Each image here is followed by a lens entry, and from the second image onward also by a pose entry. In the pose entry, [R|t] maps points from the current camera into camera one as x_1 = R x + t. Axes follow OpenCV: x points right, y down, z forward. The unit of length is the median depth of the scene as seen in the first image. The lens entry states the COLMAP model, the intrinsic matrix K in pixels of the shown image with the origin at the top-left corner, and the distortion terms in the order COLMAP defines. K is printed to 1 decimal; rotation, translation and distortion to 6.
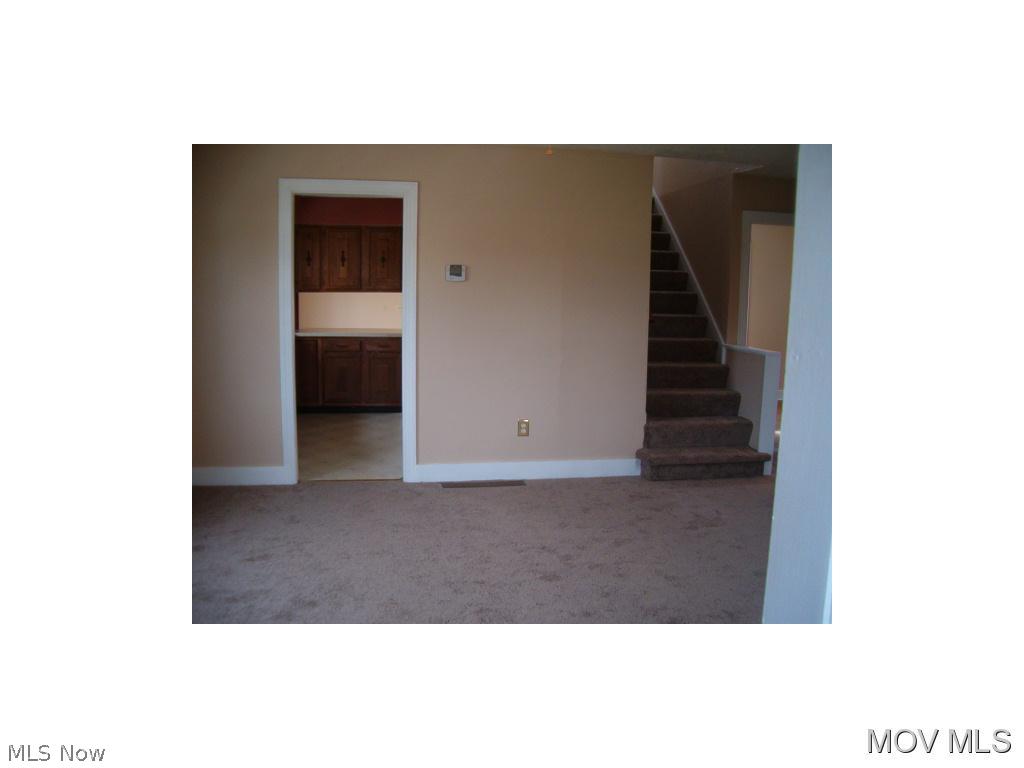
lens RADIAL K [[775.4, 0, 512.0], [0, 775.4, 384.0], [0, 0, 1]] dist [-0.164425, 0.002184]
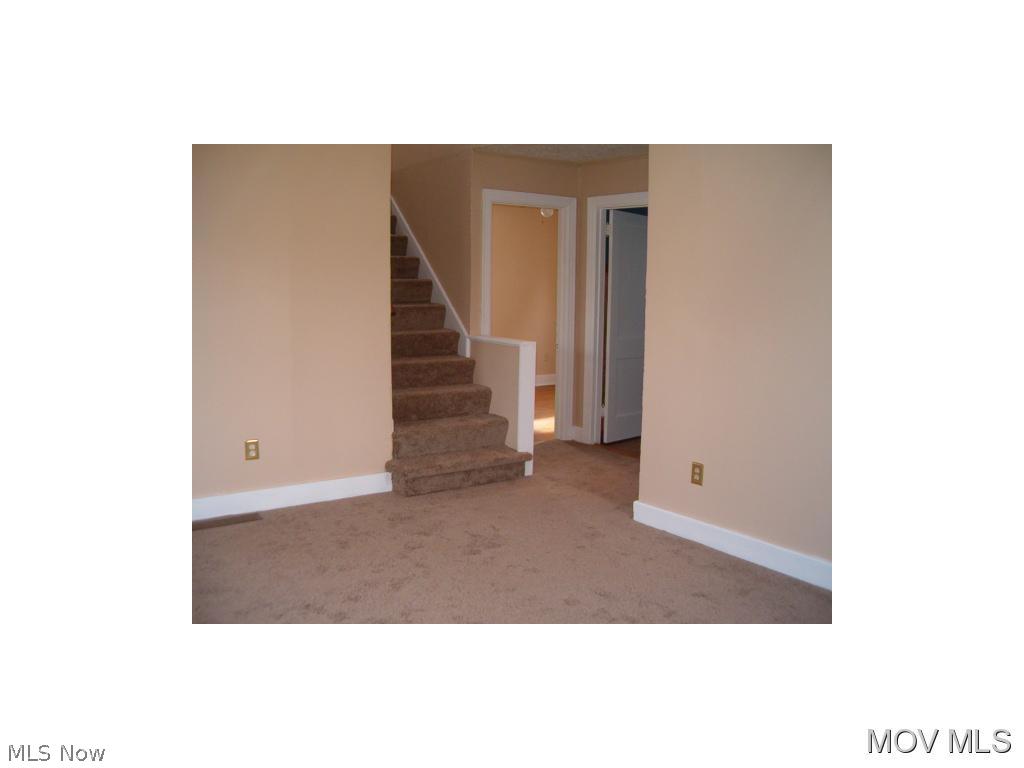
lens RADIAL K [[775.4, 0, 512.0], [0, 775.4, 384.0], [0, 0, 1]] dist [-0.164425, 0.002184]
pose [[0.921680, -0.065702, 0.382347, -0.034168], [0.061566, 0.997837, 0.023057, -0.014191], [-0.383035, 0.002288, 0.923731, 0.149511]]
